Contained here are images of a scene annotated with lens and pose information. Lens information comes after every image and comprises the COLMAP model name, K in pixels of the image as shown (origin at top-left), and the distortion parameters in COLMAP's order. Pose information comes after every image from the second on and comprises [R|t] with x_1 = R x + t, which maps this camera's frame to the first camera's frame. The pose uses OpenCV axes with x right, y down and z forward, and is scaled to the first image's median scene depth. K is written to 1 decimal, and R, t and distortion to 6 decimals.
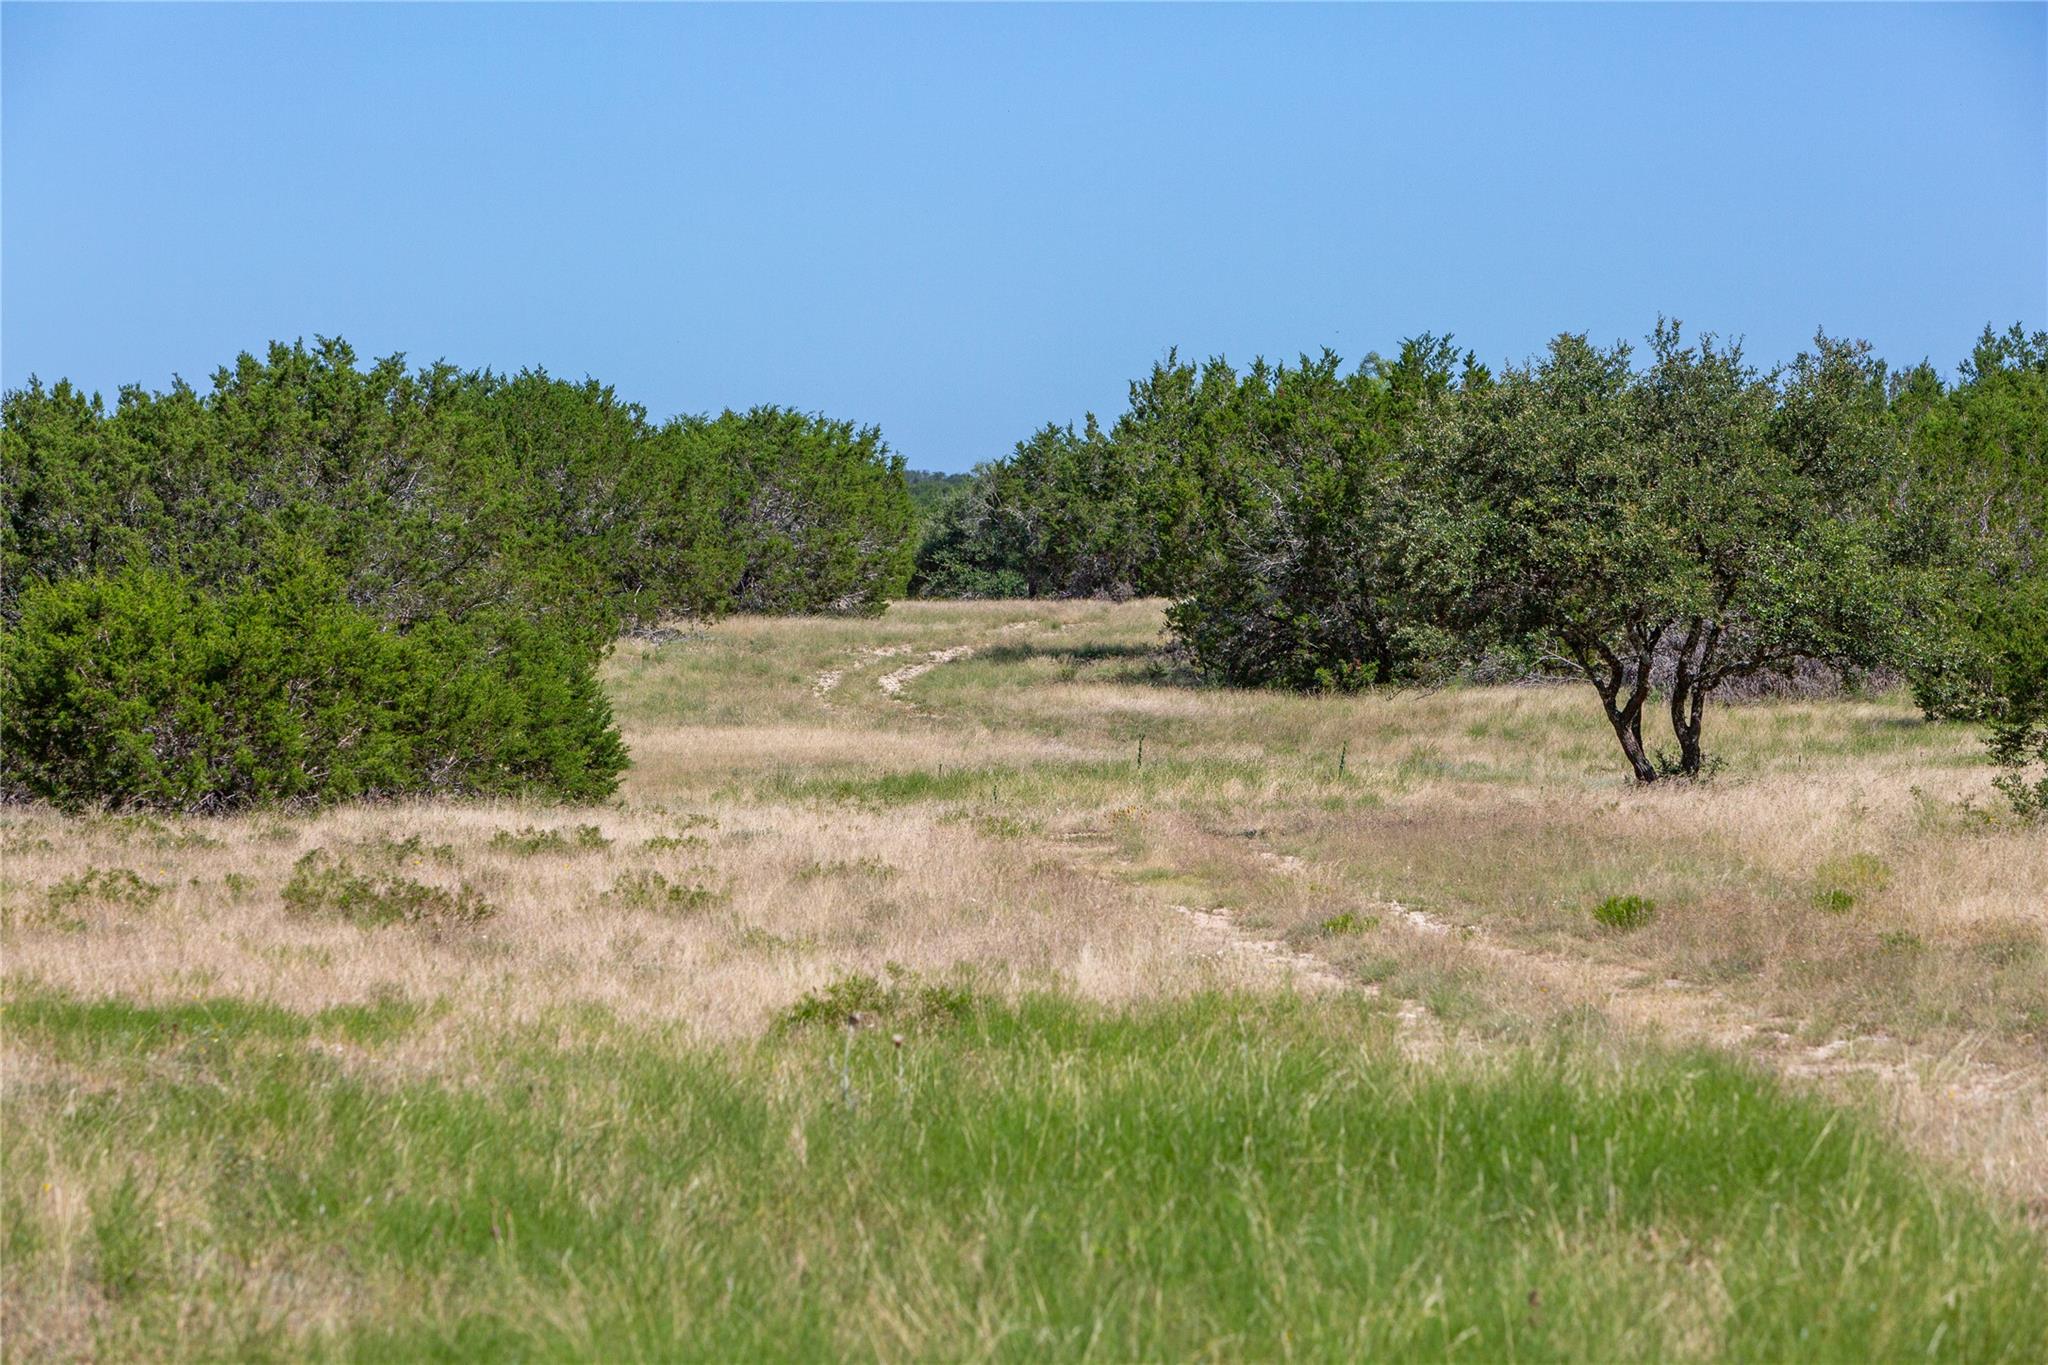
lens RADIAL K [[8846.5, 0, 1024.0], [0, 8846.5, 682.1], [0, 0, 1]] dist [0.013637, 0.000000]
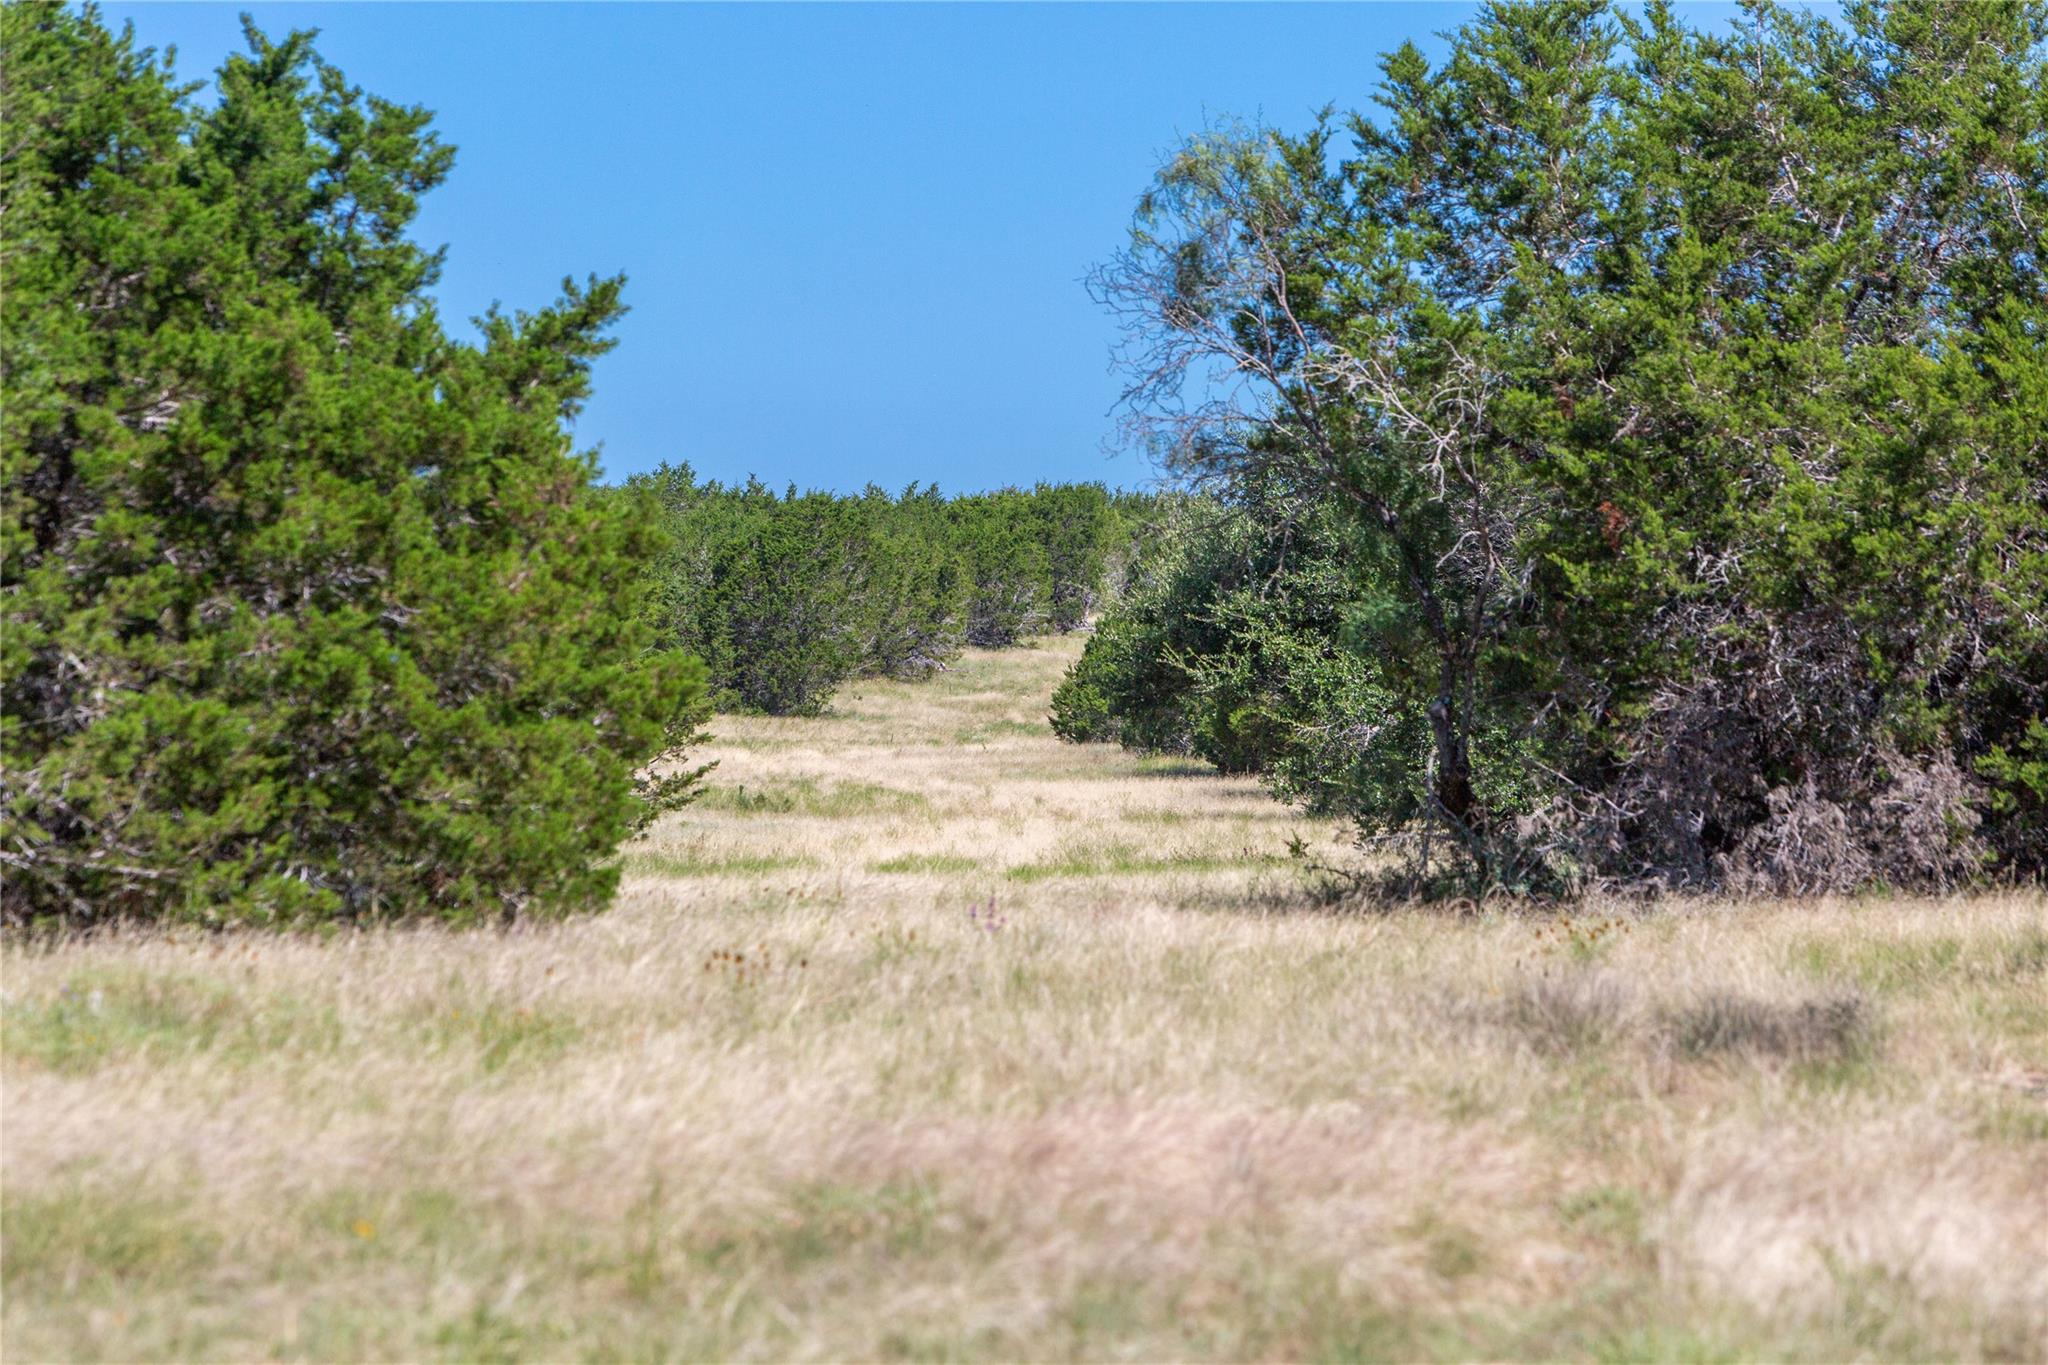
lens RADIAL K [[10206.7, 0, 1023.9], [0, 10206.7, 682.8], [0, 0, 1]] dist [-0.431250, 0.000000]
pose [[0.998231, 0.024873, -0.054004, 0.003756], [-0.025270, 0.999658, -0.006674, -0.010738], [0.053820, 0.008027, 0.998518, 0.765666]]
